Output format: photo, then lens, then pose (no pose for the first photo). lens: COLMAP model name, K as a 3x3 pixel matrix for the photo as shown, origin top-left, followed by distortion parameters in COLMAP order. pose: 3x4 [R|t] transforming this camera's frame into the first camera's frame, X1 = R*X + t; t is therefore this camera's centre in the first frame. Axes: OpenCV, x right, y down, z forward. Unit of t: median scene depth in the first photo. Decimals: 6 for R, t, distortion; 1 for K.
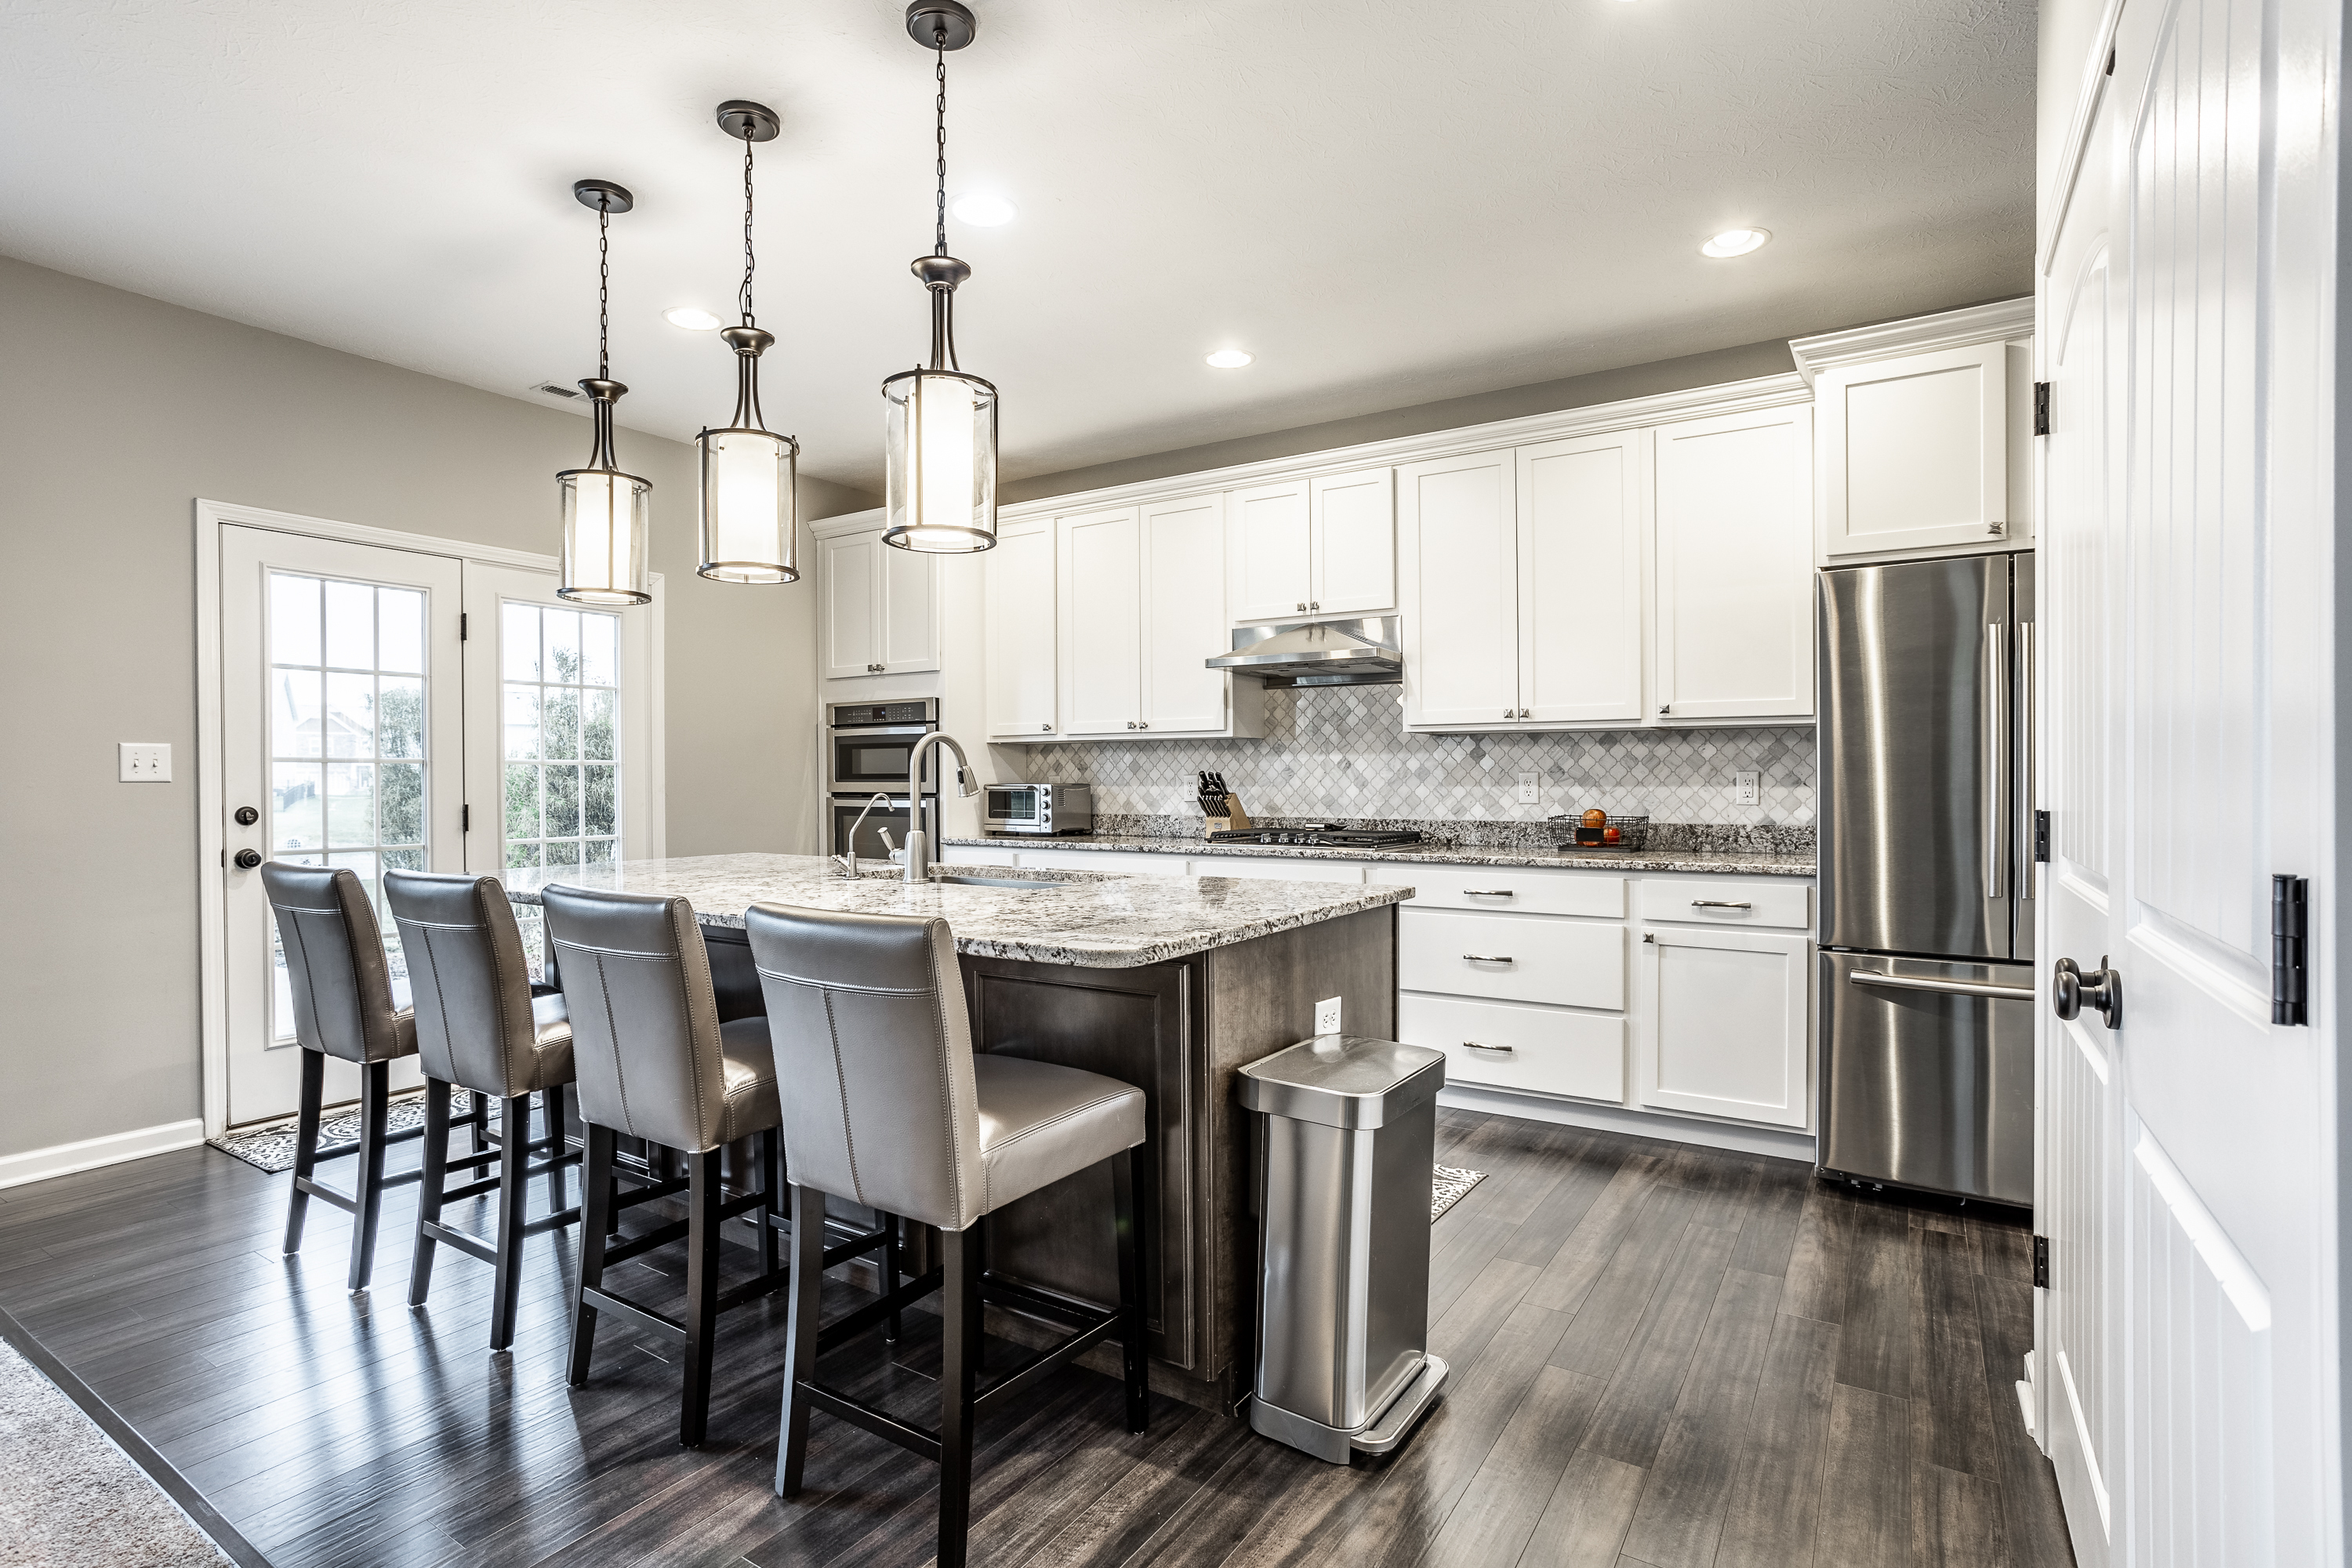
lens RADIAL K [[1210.0, 0, 1181.3], [0, 1210.0, 783.5], [0, 0, 1]] dist [0.006129, 0.003485]
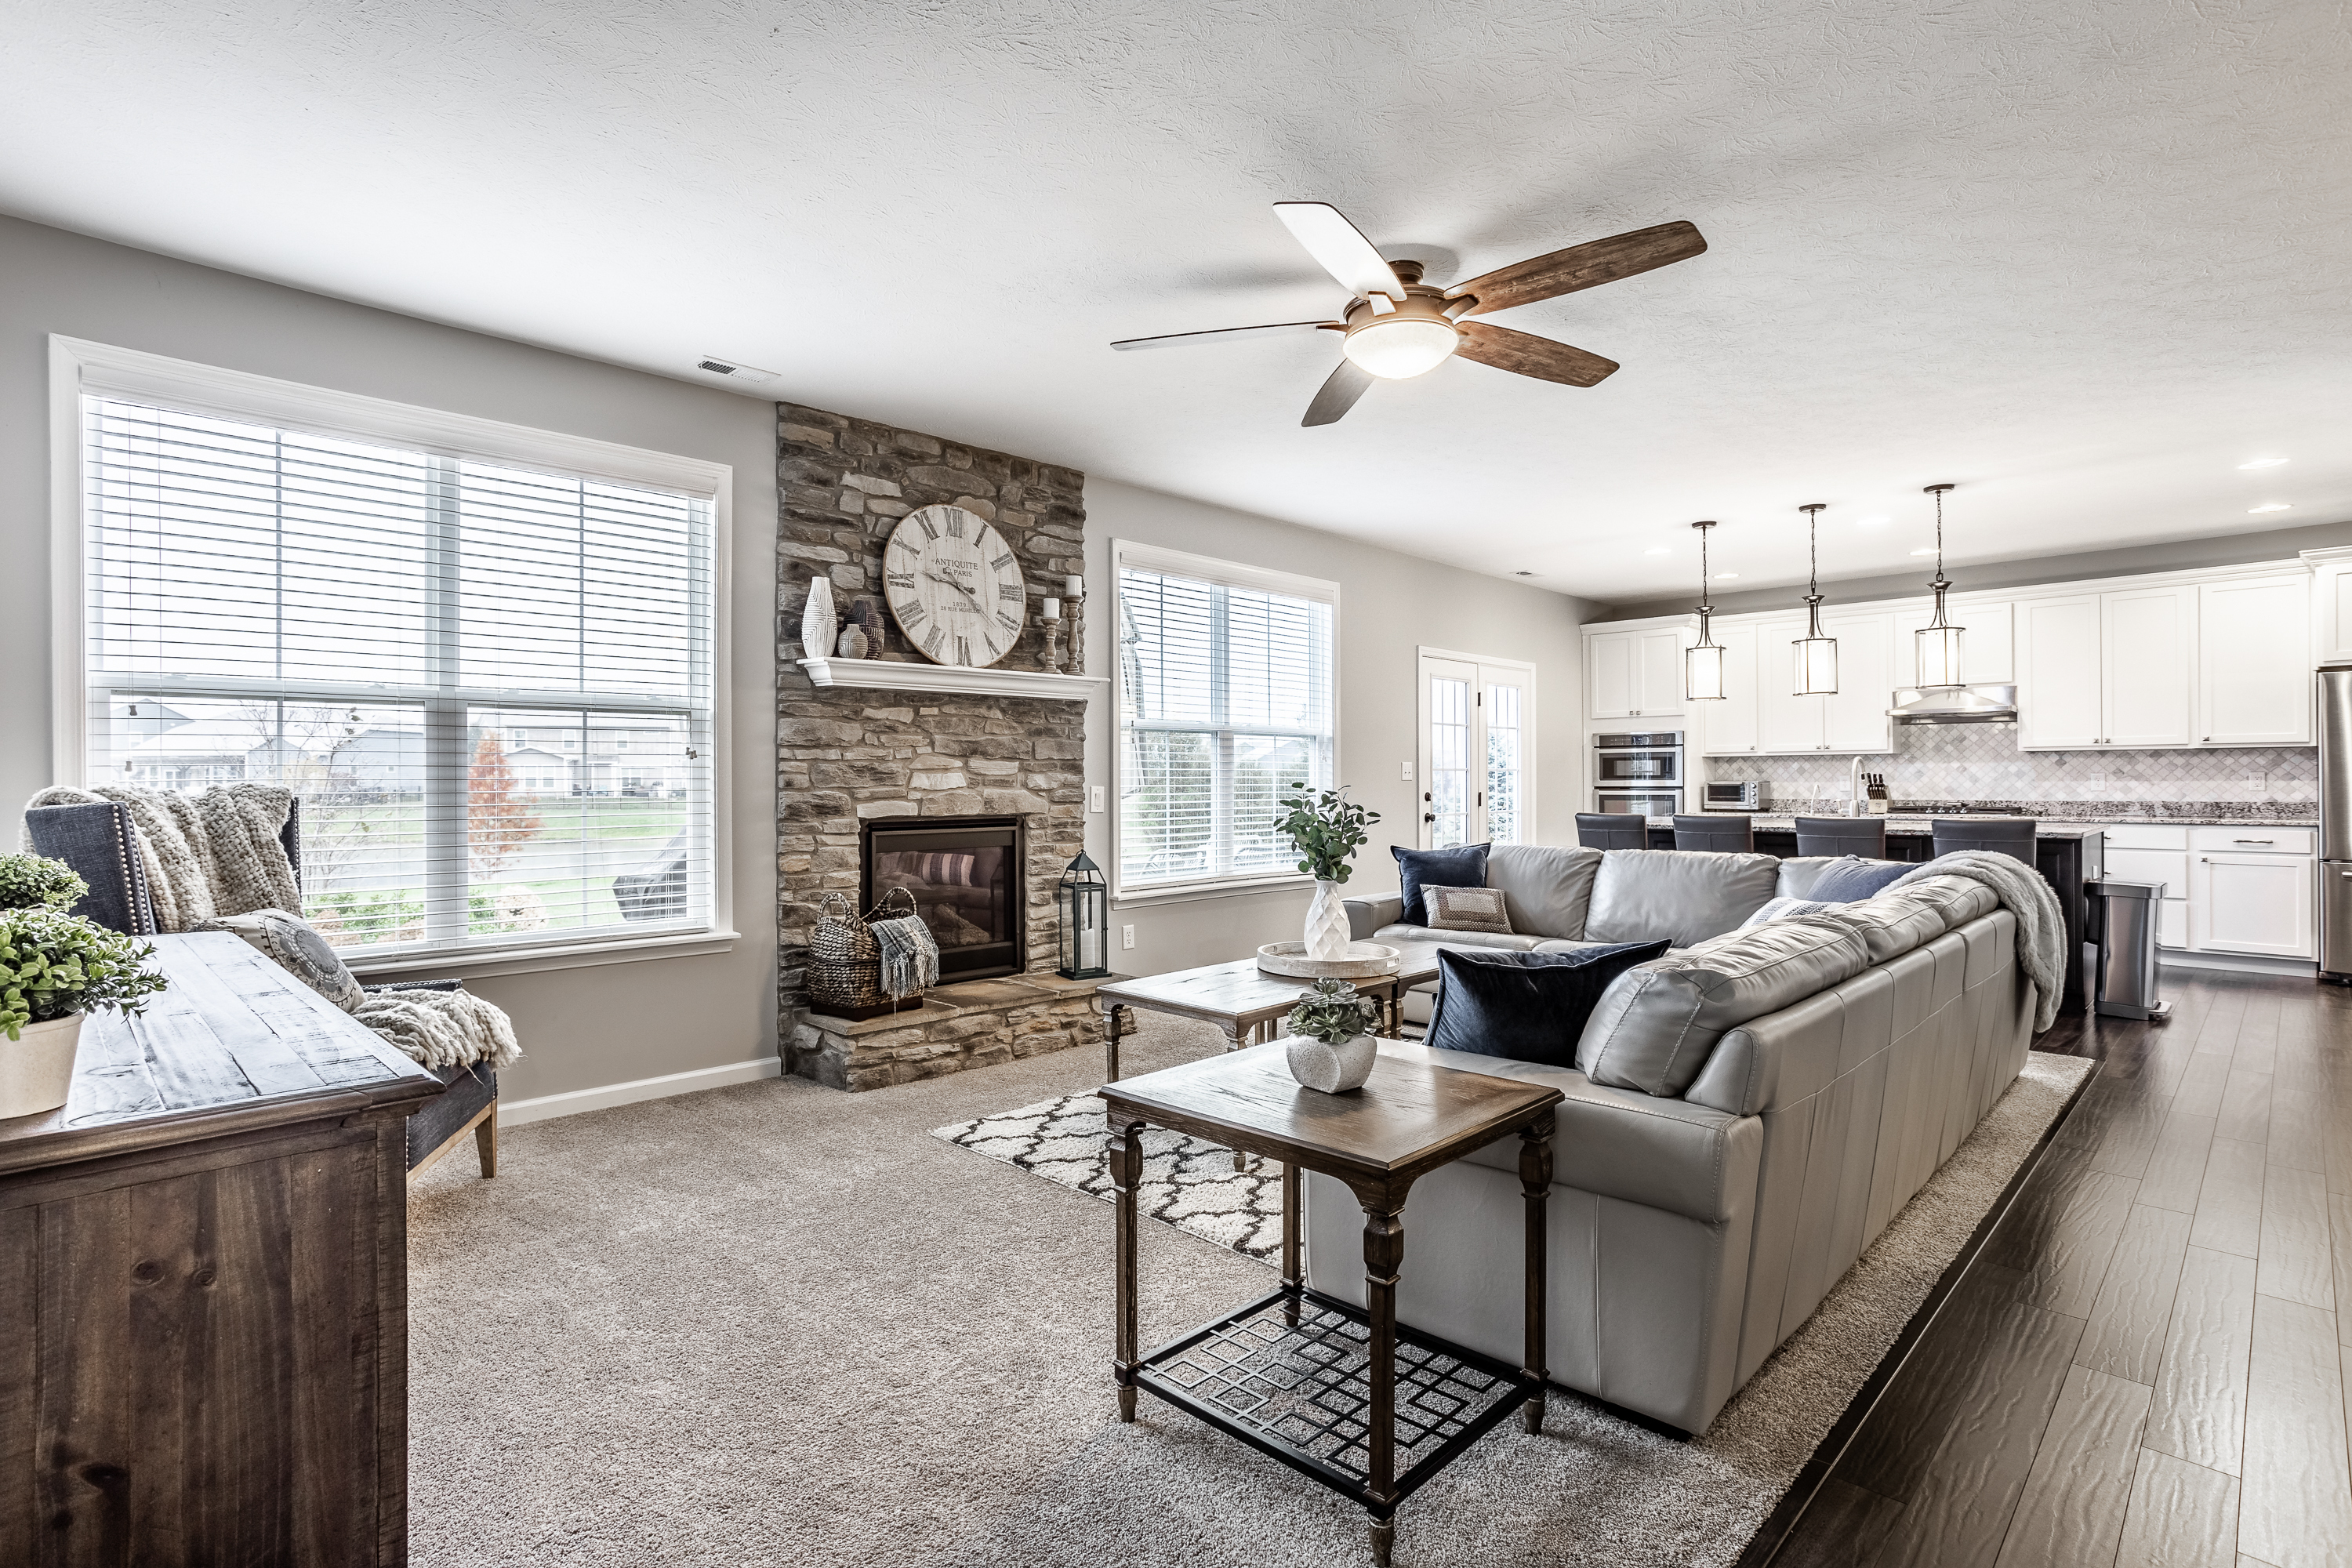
lens RADIAL K [[1210.0, 0, 1163.1], [0, 1210.0, 782.0], [0, 0, 1]] dist [0.006129, 0.003485]
pose [[0.984244, -0.002732, -0.176796, -0.696596], [0.002342, 0.999994, -0.002417, 0.004298], [0.176801, 0.001965, 0.984245, -0.916481]]
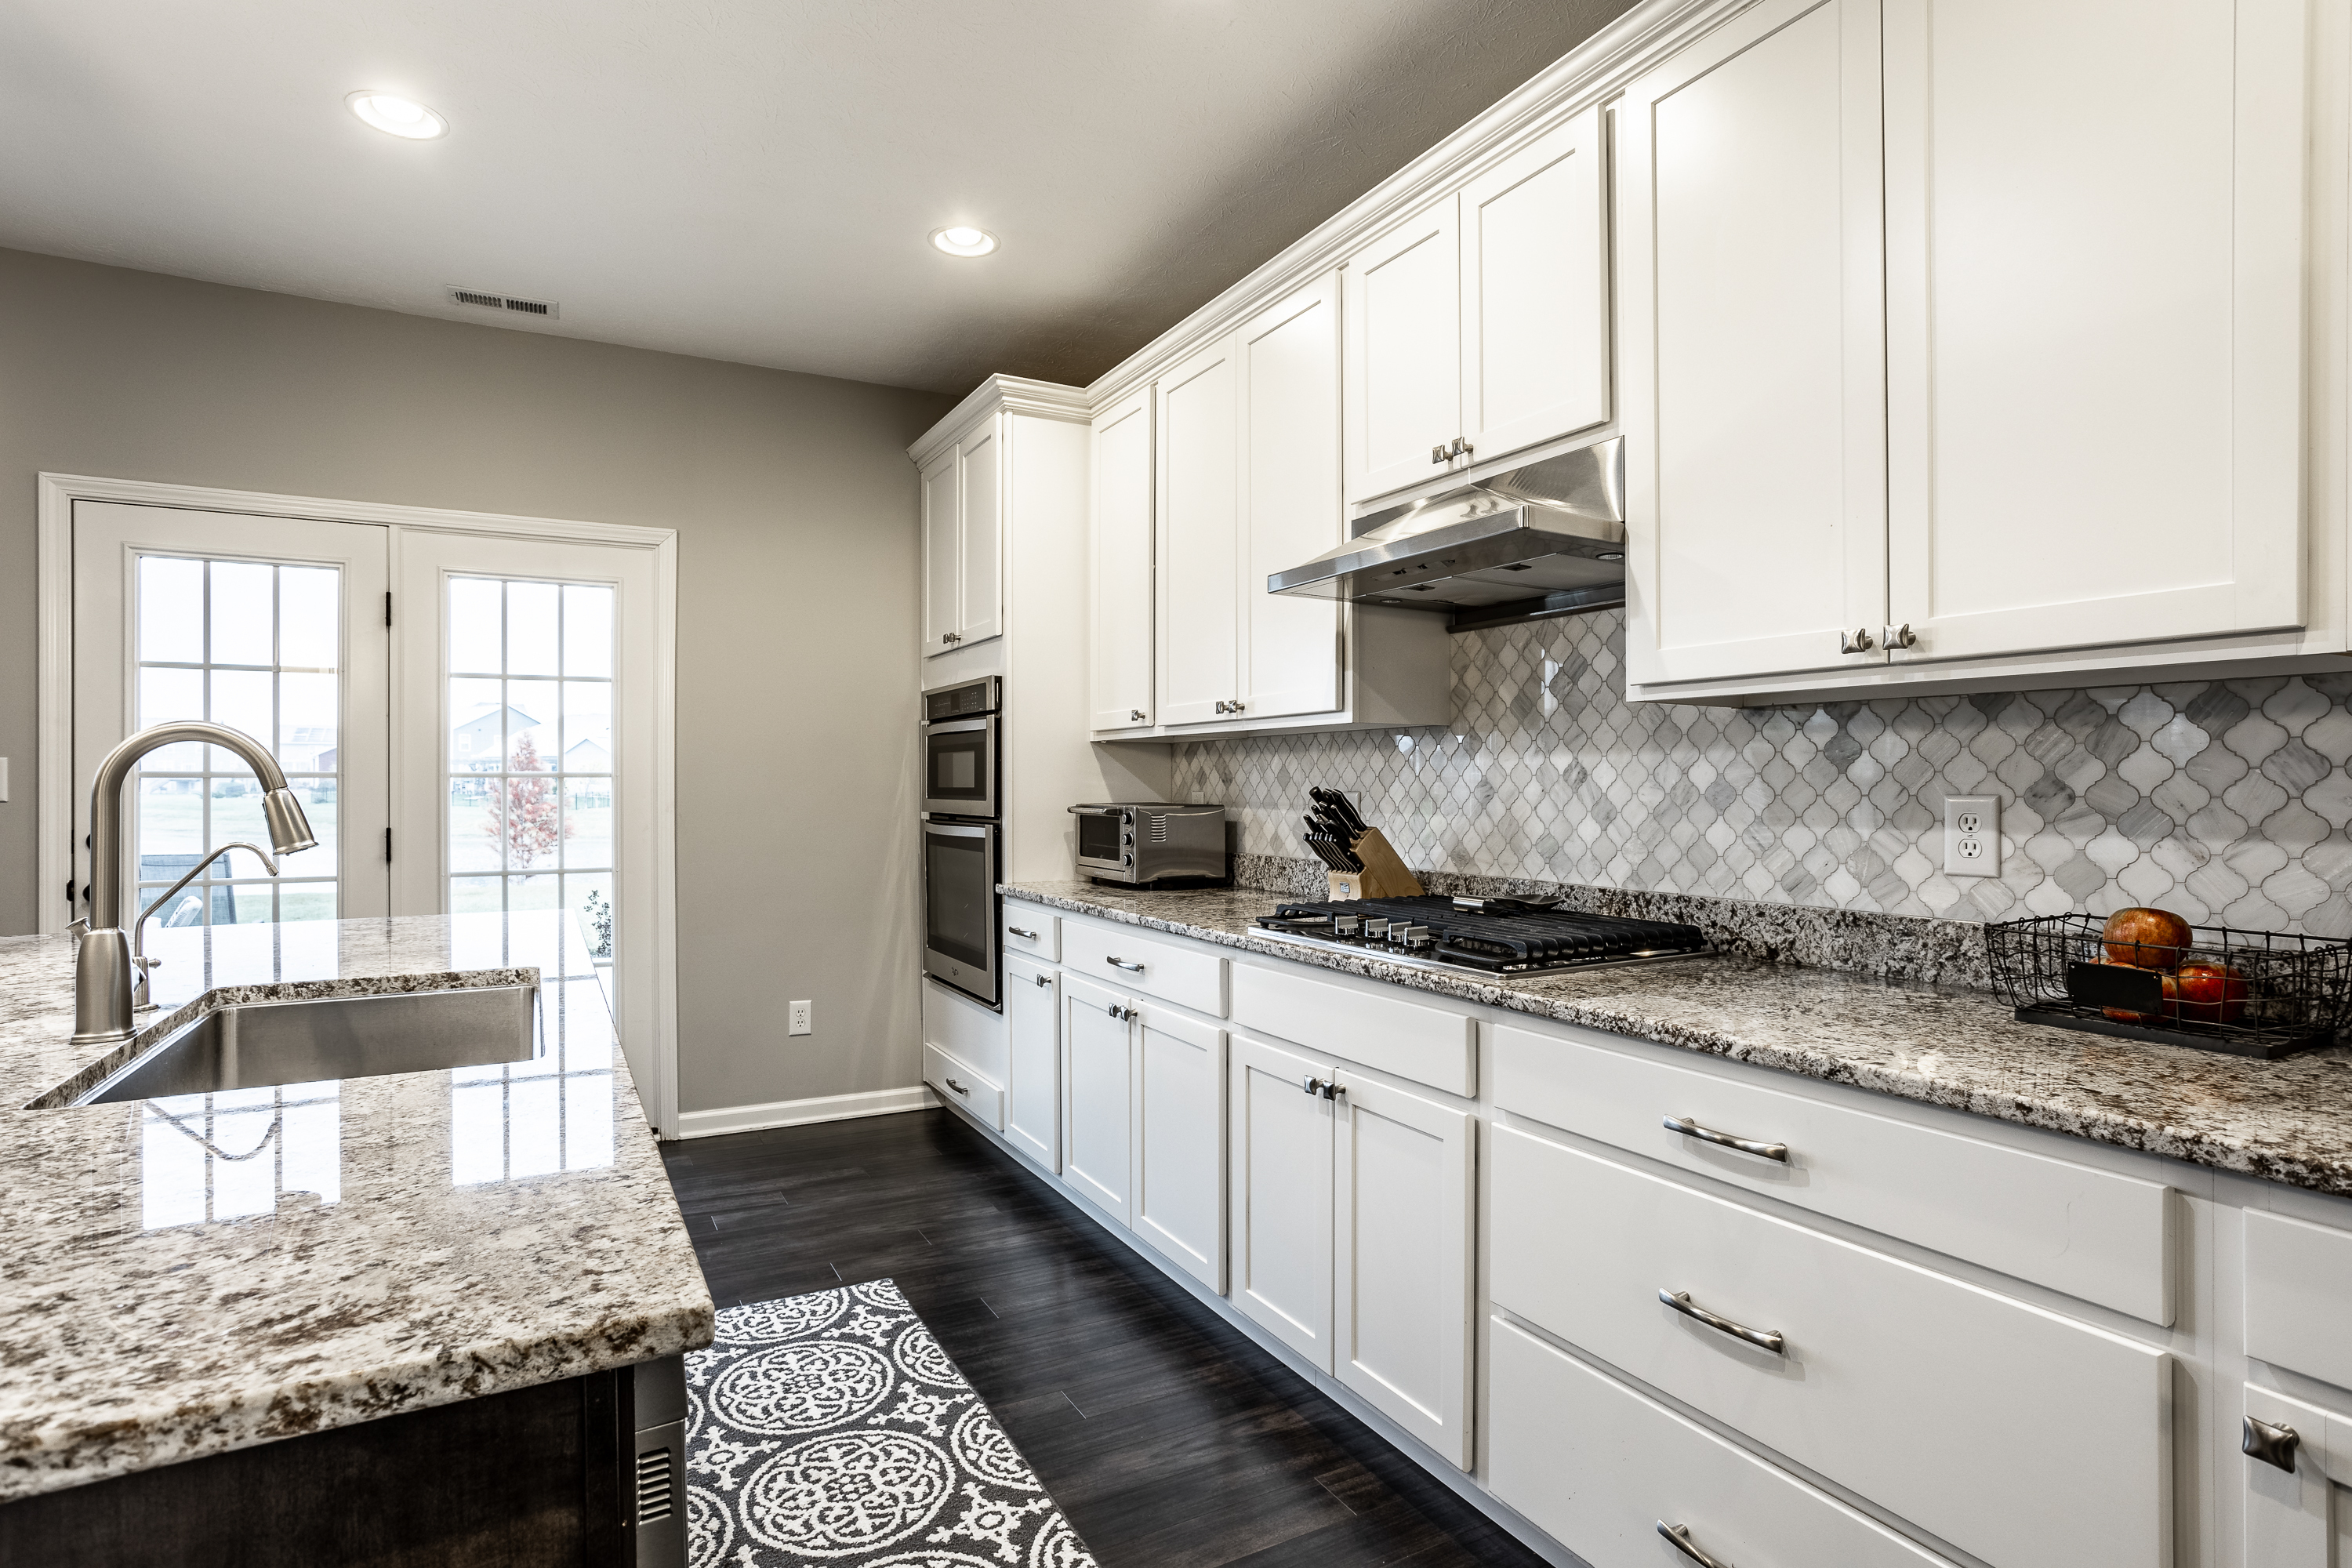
lens RADIAL K [[1203.3, 0, 1188.1], [0, 1203.3, 774.6], [0, 0, 1]] dist [0.001247, 0.002571]
pose [[0.868157, -0.002515, -0.496284, 0.250216], [-0.001923, 0.999963, -0.008431, -0.011683], [0.496287, 0.008273, 0.868119, 0.520385]]
